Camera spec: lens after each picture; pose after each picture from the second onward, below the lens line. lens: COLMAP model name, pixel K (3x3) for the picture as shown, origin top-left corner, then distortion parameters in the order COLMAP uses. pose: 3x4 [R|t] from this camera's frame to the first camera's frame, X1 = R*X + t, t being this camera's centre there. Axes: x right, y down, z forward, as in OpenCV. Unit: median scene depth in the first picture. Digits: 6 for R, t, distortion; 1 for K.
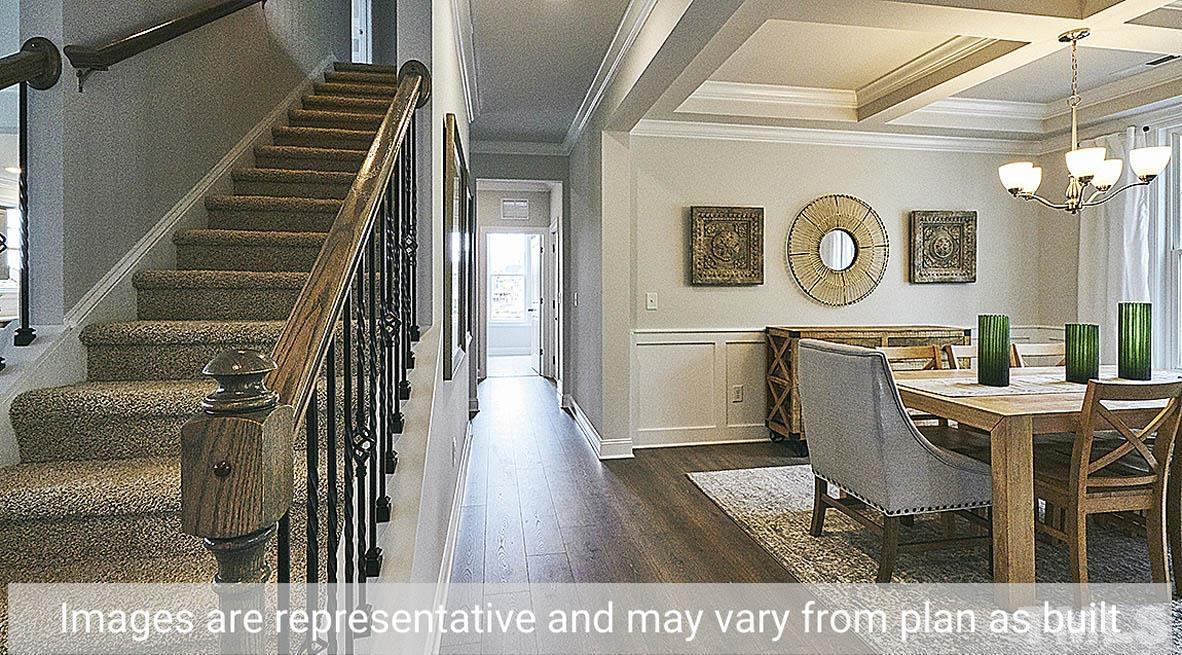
lens RADIAL K [[527.7, 0, 582.4], [0, 527.7, 293.3], [0, 0, 1]] dist [-0.000948, 0.001391]
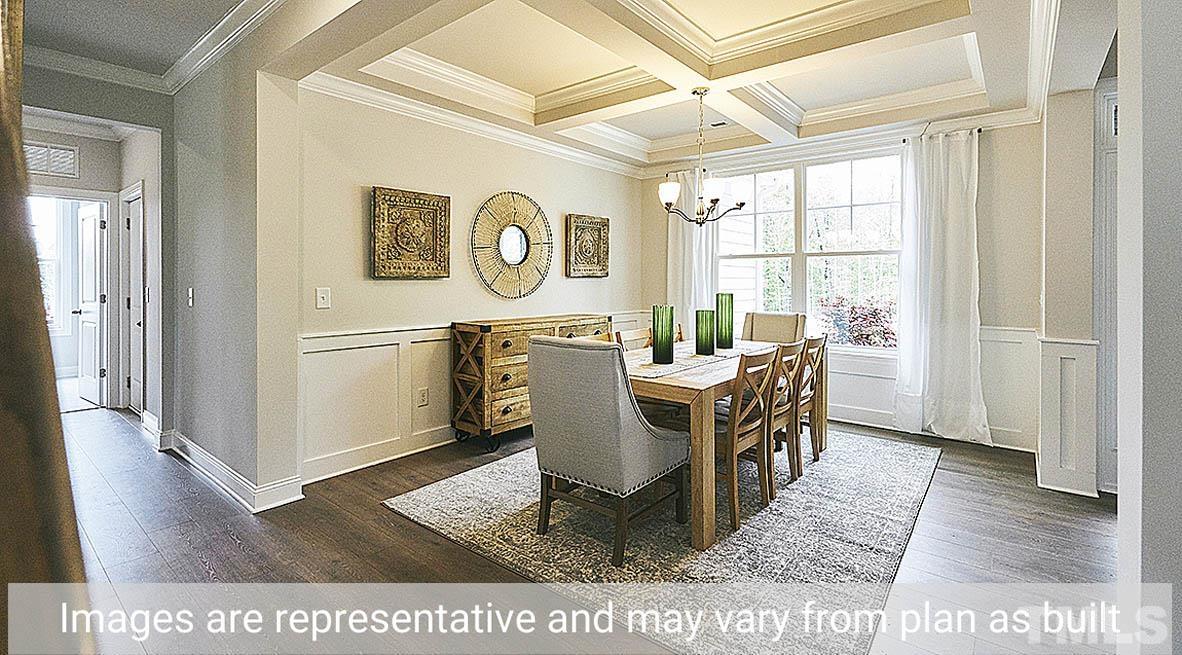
lens RADIAL K [[527.7, 0, 589.4], [0, 527.7, 279.6], [0, 0, 1]] dist [-0.000948, 0.001391]
pose [[0.757213, 0.003225, 0.653160, -0.088253], [0.002823, 0.999962, -0.008211, -0.005193], [-0.653162, 0.008062, 0.757175, 0.119808]]
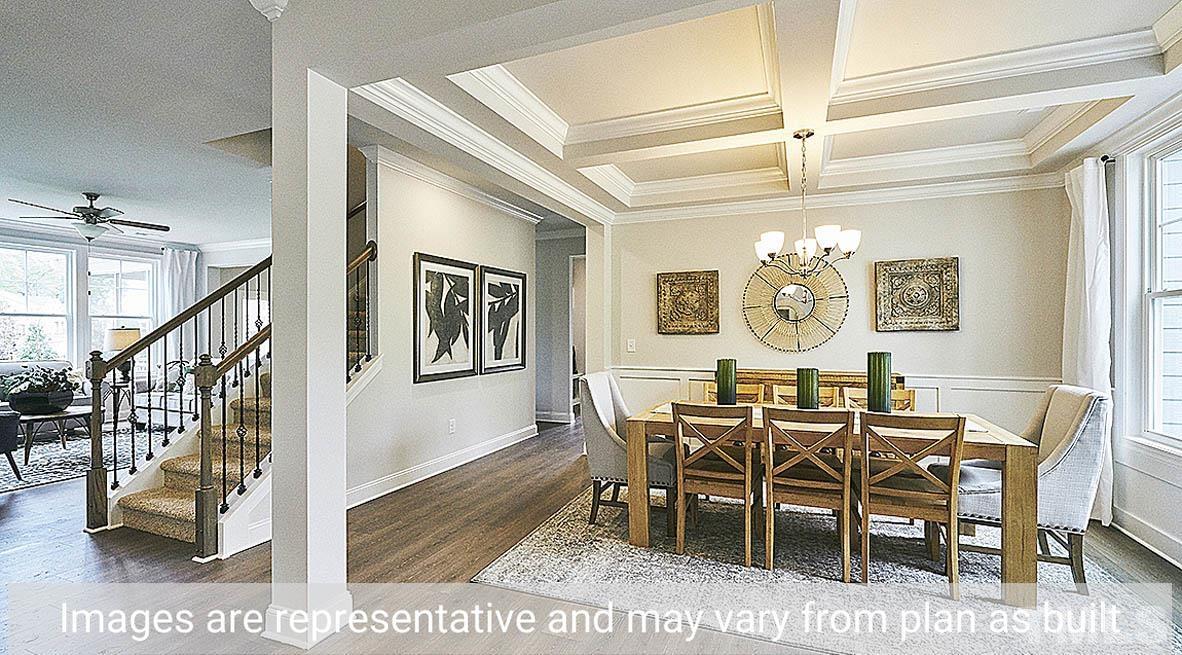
lens RADIAL K [[527.7, 0, 585.6], [0, 527.7, 333.1], [0, 0, 1]] dist [-0.000948, 0.001391]
pose [[0.844109, 0.000037, -0.536172, 0.753806], [-0.000725, 0.999999, -0.001072, -0.015529], [0.536171, 0.001294, 0.844108, -0.201515]]
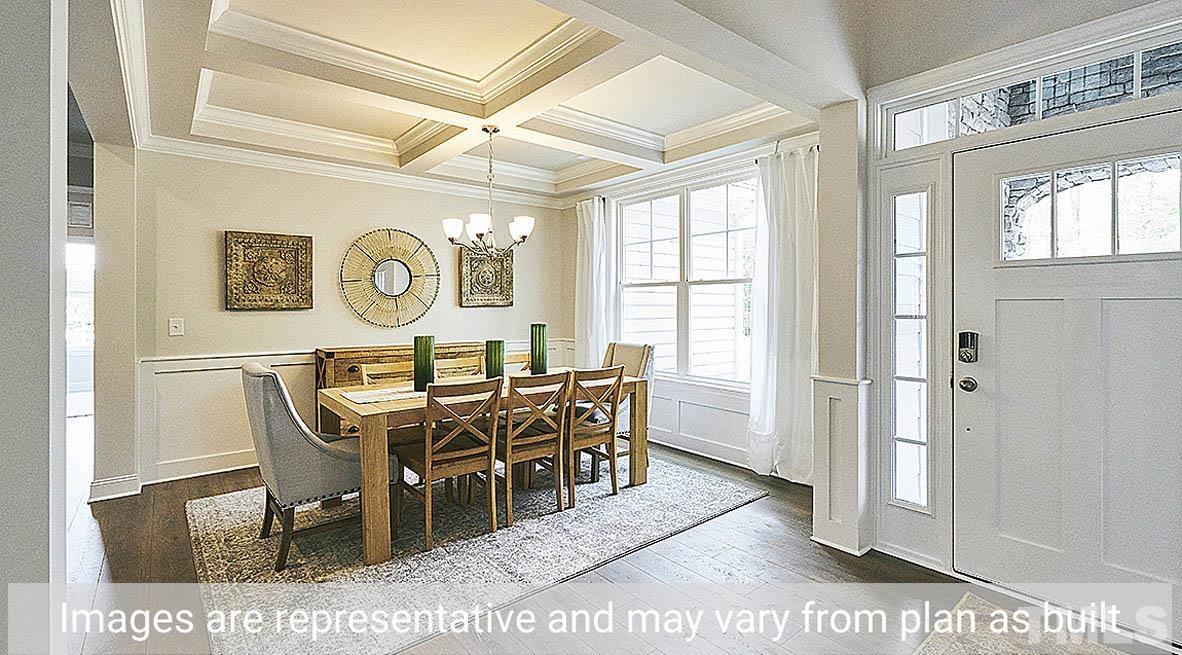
lens RADIAL K [[527.7, 0, 584.0], [0, 527.7, 307.4], [0, 0, 1]] dist [-0.000948, 0.001391]
pose [[0.873958, -0.002146, 0.485997, 0.310852], [0.003594, 0.999991, -0.002048, -0.015906], [-0.485988, 0.003537, 0.873958, -0.196066]]
